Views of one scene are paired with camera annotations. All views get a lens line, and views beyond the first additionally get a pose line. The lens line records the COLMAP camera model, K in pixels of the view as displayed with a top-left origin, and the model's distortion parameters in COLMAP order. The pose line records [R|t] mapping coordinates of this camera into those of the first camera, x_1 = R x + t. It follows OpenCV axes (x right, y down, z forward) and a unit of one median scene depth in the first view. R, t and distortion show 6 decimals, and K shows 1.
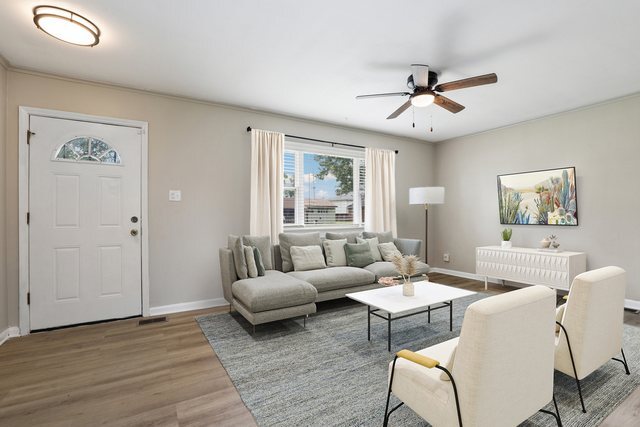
lens RADIAL K [[300.2, 0, 307.6], [0, 300.2, 211.2], [0, 0, 1]] dist [-0.001182, -0.000096]
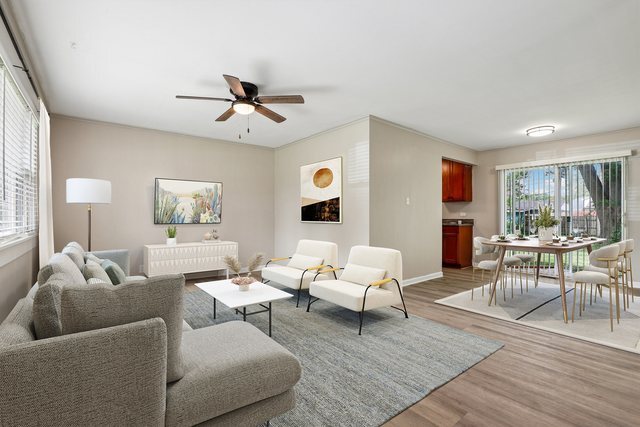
lens RADIAL K [[300.2, 0, 307.6], [0, 300.2, 211.2], [0, 0, 1]] dist [-0.001182, -0.000096]
pose [[-0.098916, -0.006291, 0.995076, -0.553044], [-0.026822, 0.999634, 0.003653, -0.024496], [-0.994734, -0.026329, -0.099049, 0.667919]]
